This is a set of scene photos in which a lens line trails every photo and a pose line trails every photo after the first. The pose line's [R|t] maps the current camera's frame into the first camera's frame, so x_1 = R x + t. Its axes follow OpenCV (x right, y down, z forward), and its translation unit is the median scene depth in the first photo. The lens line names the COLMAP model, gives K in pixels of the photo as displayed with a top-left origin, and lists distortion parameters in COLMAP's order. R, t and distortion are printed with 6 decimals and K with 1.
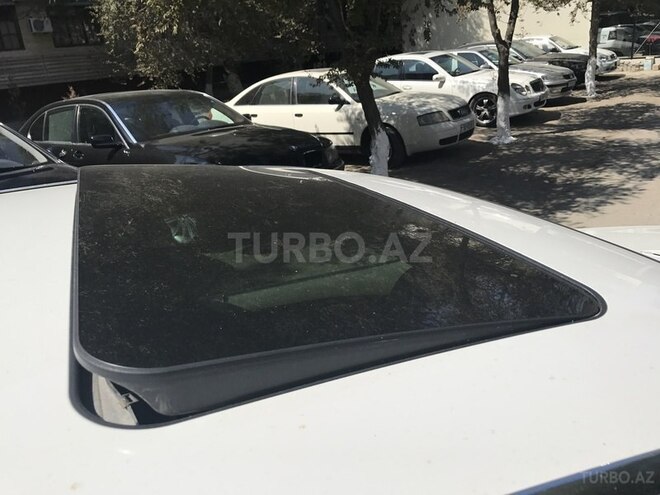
lens RADIAL K [[551.8, 0, 330.0], [0, 551.8, 247.5], [0, 0, 1]] dist [-0.002959, -0.000089]
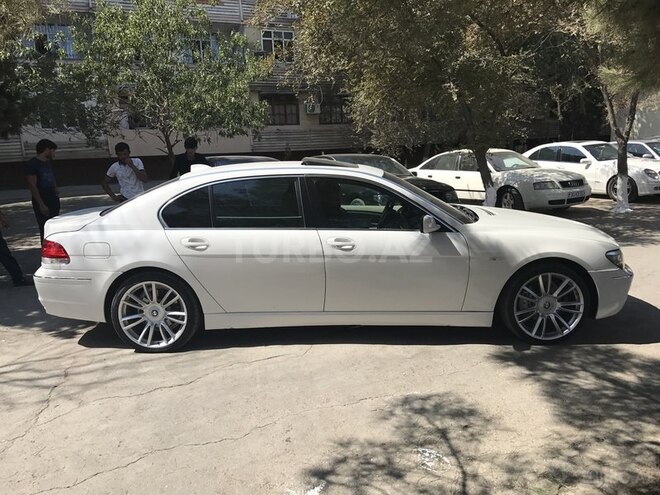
lens RADIAL K [[576.0, 0, 330.0], [0, 576.0, 247.5], [0, 0, 1]] dist [0.010133, -0.006806]
pose [[0.908861, 0.126483, -0.397459, 0.214074], [-0.181320, 0.977973, -0.103402, 0.129084], [0.375625, 0.166046, 0.911776, -0.393896]]
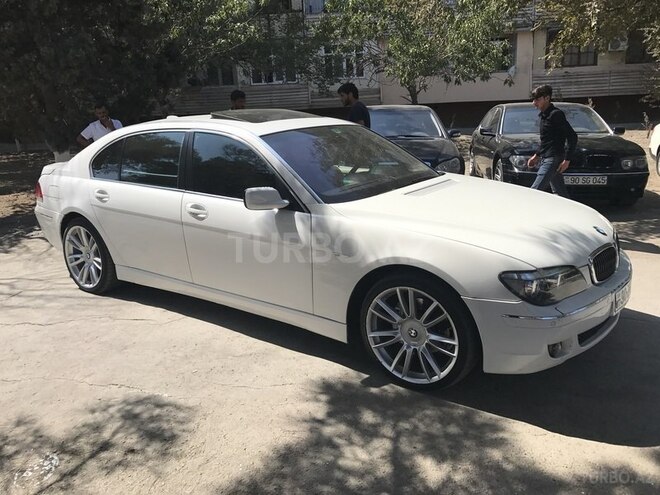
lens RADIAL K [[569.9, 0, 330.0], [0, 569.9, 247.5], [0, 0, 1]] dist [0.008772, -0.012389]
pose [[0.492253, 0.276494, -0.825371, 0.425660], [-0.297867, 0.944471, 0.138744, 0.016197], [0.817901, 0.177554, 0.547277, -0.104936]]
